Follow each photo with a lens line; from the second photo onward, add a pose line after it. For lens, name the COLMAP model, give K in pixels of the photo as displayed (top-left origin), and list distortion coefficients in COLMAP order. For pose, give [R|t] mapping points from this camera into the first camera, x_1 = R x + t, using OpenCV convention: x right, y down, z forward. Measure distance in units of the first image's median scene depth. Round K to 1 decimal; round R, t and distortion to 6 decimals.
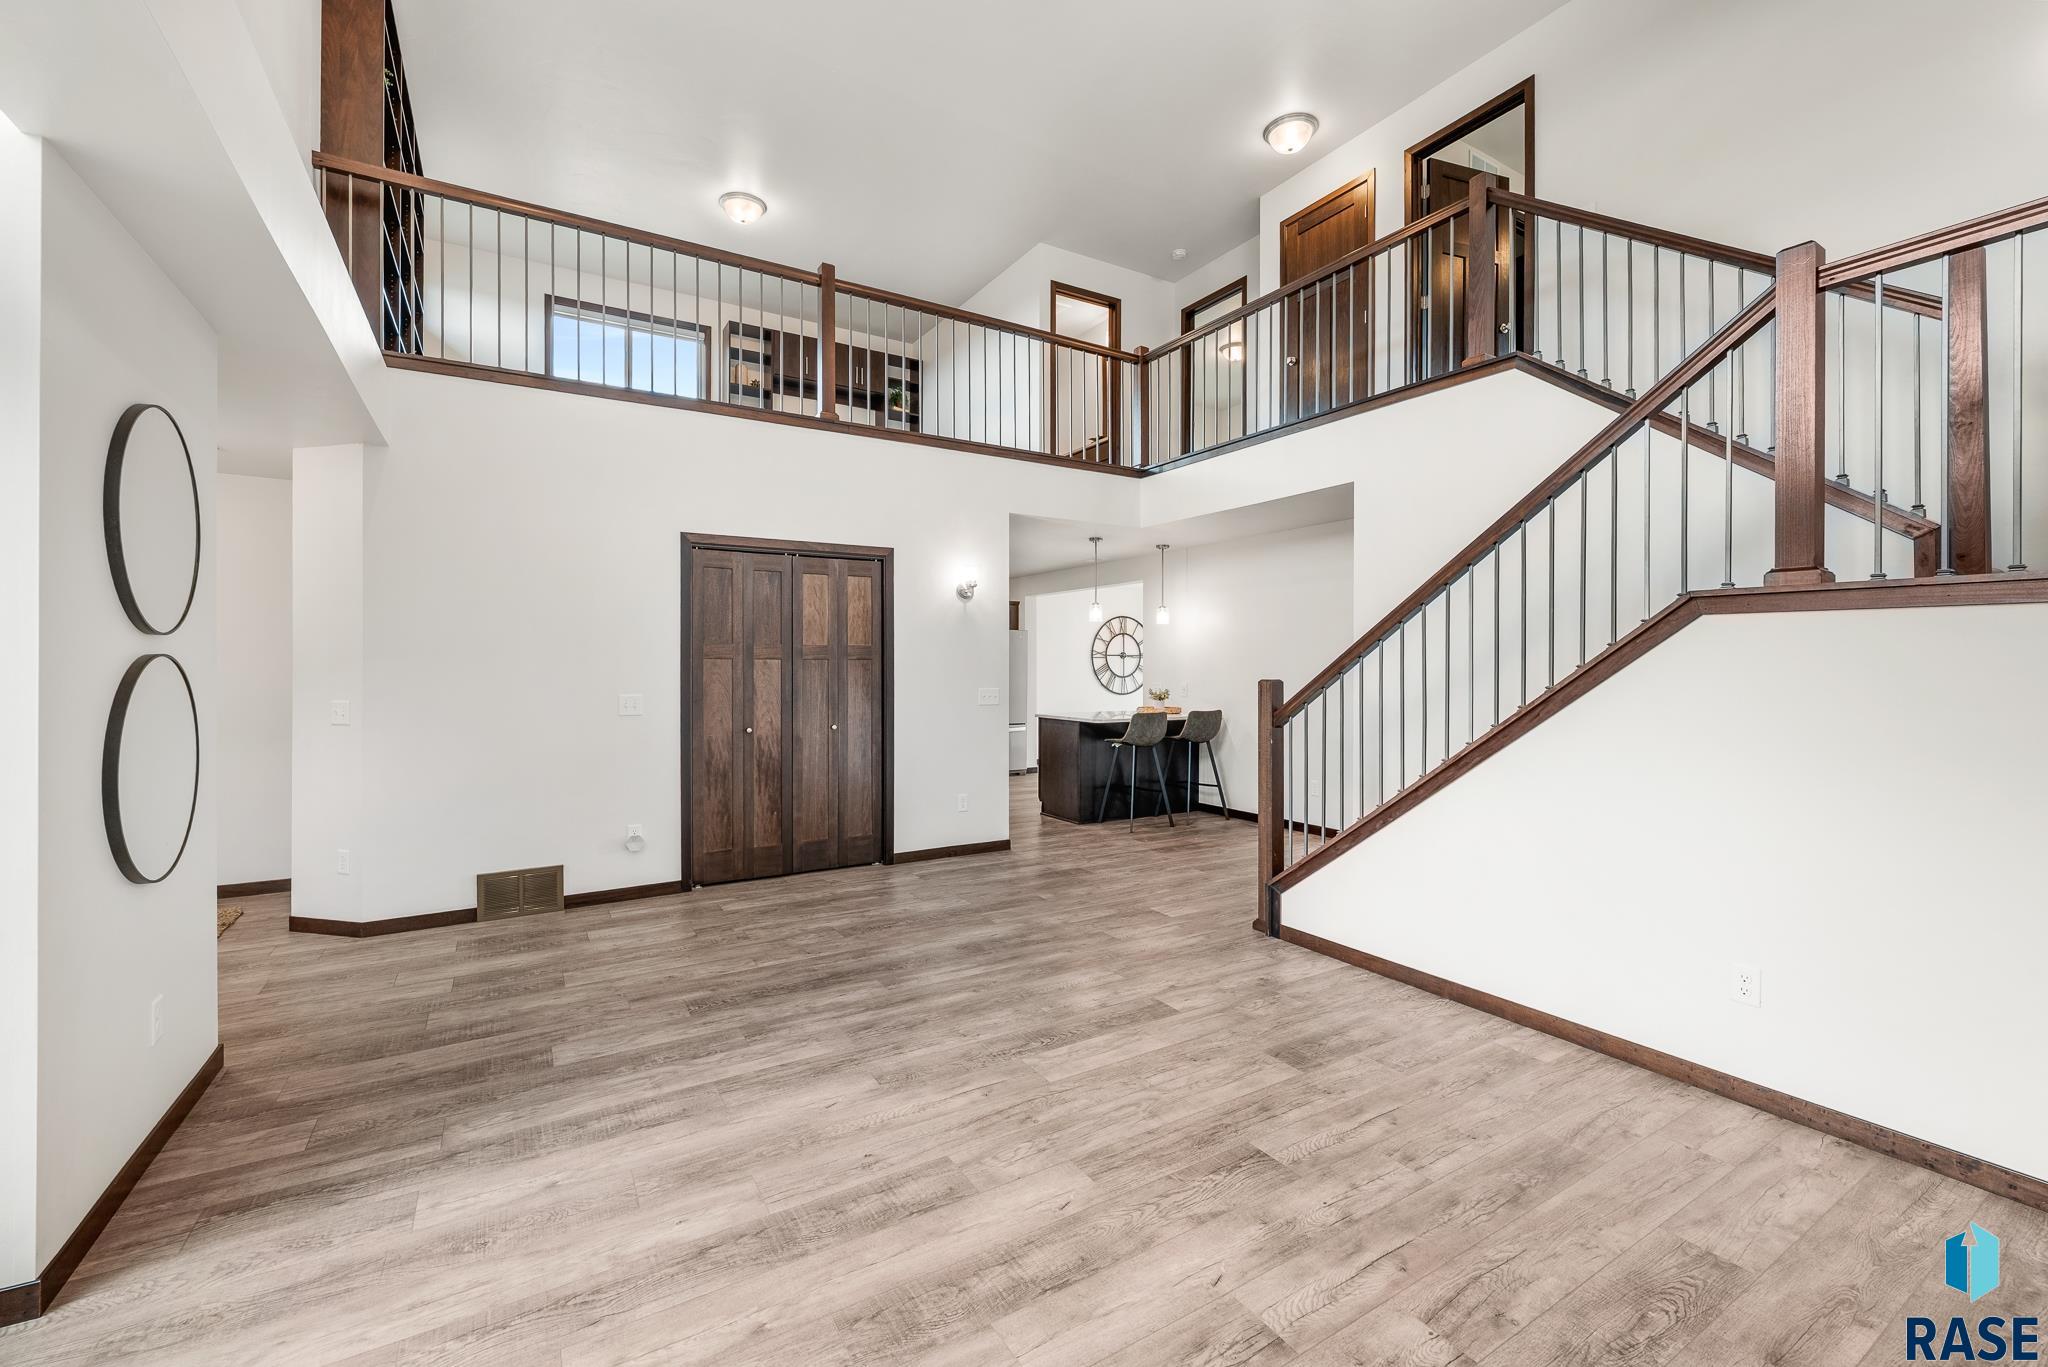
lens RADIAL K [[816.6, 0, 1014.0], [0, 816.6, 669.6], [0, 0, 1]] dist [-0.002353, -0.000301]
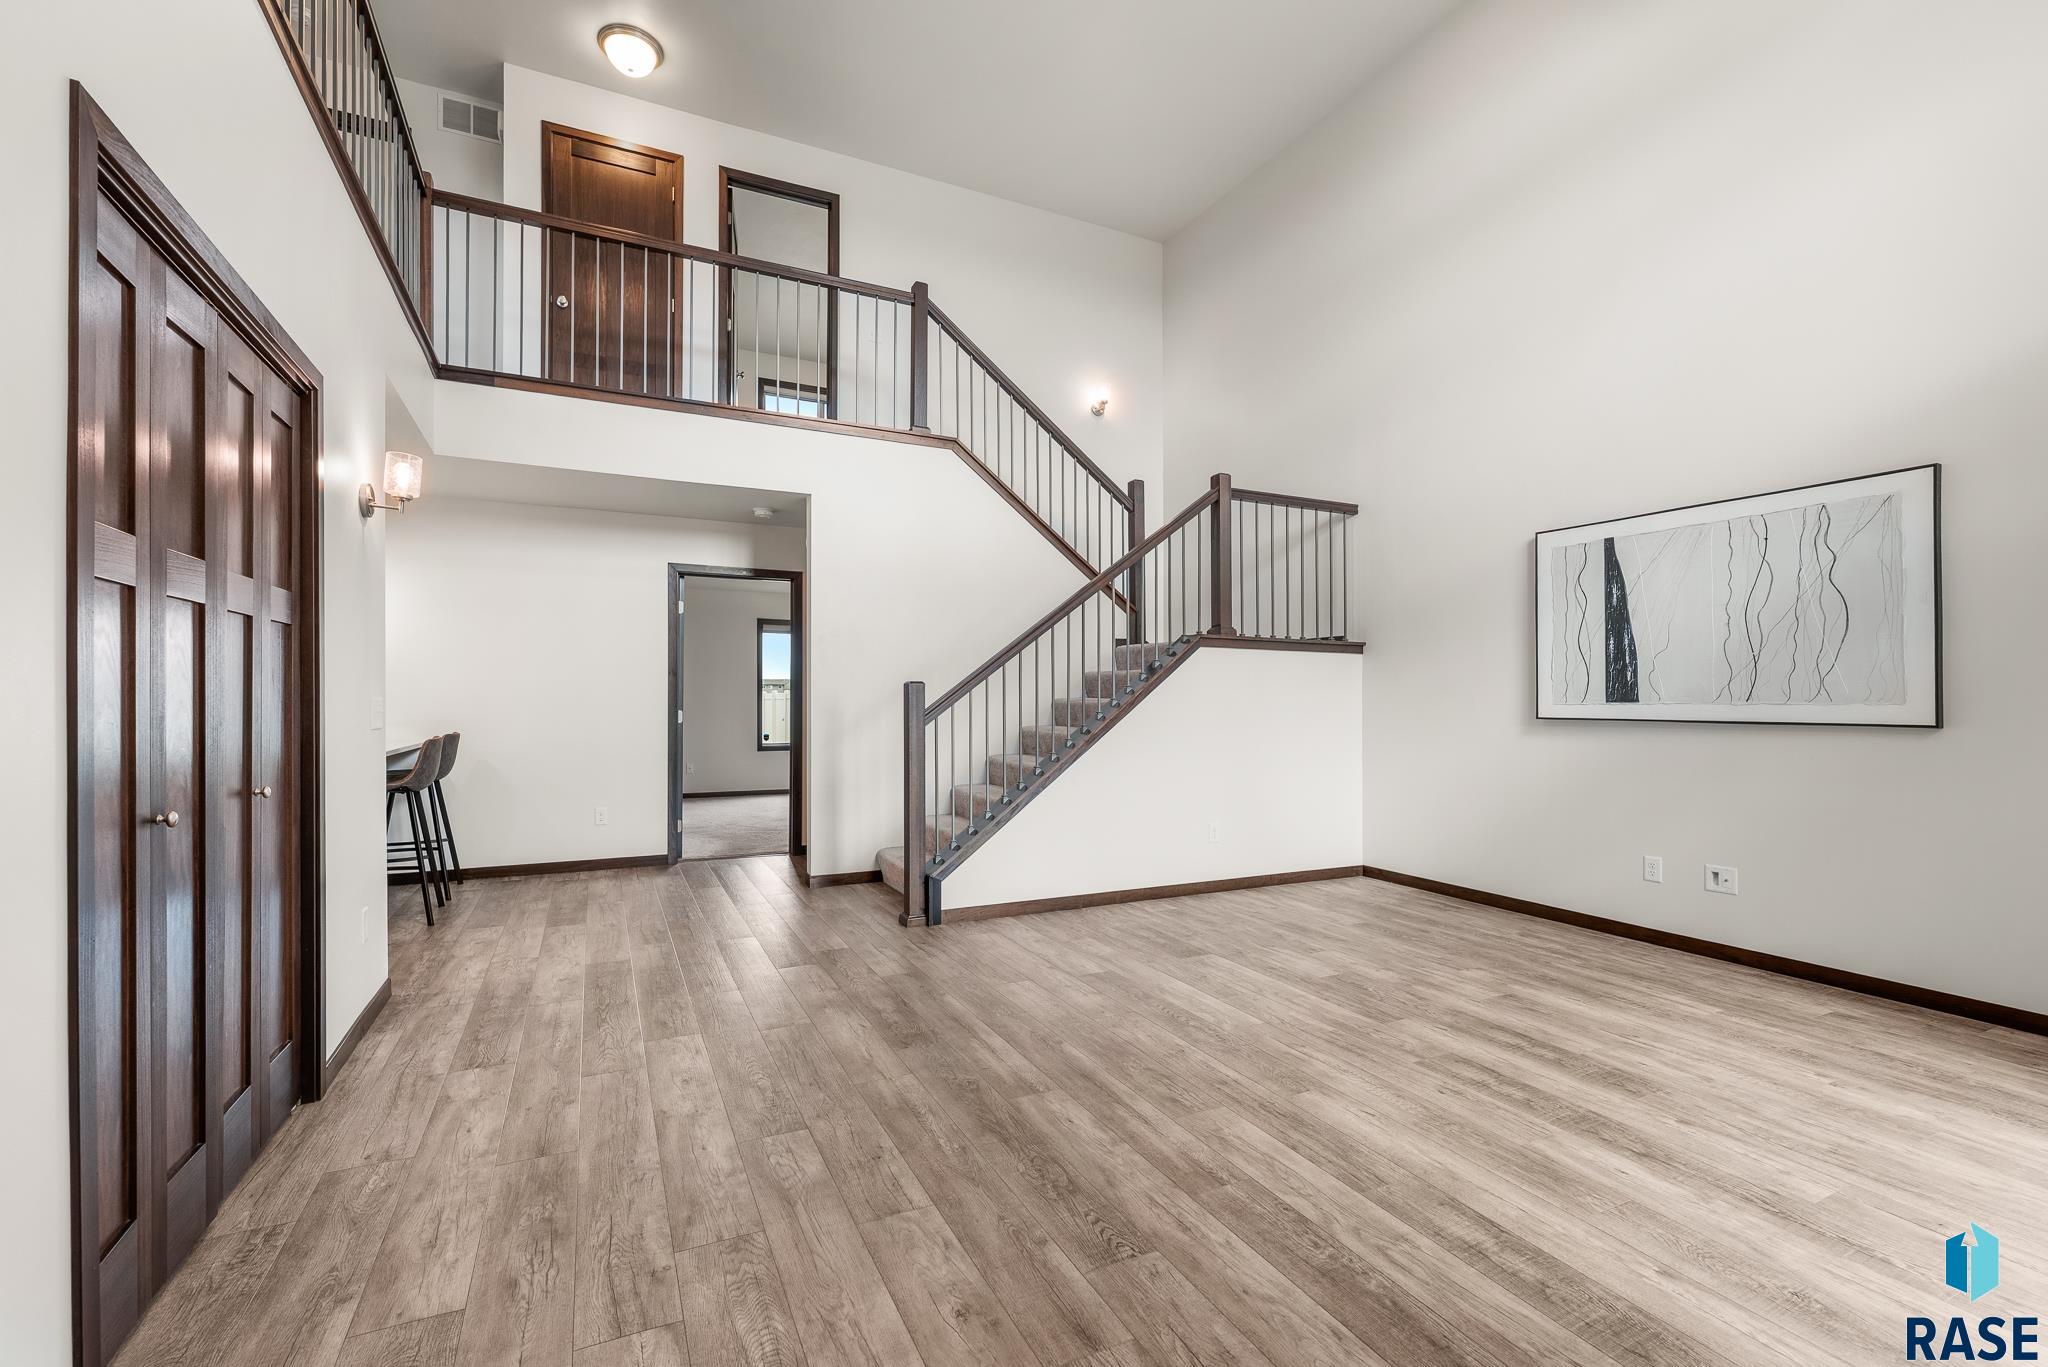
lens RADIAL K [[816.6, 0, 1014.0], [0, 816.6, 669.6], [0, 0, 1]] dist [-0.002353, -0.000301]
pose [[0.130254, 0.031137, 0.990992, -1.089849], [0.002057, 0.999496, -0.031675, 0.046268], [-0.991479, 0.006164, 0.130124, 1.138288]]
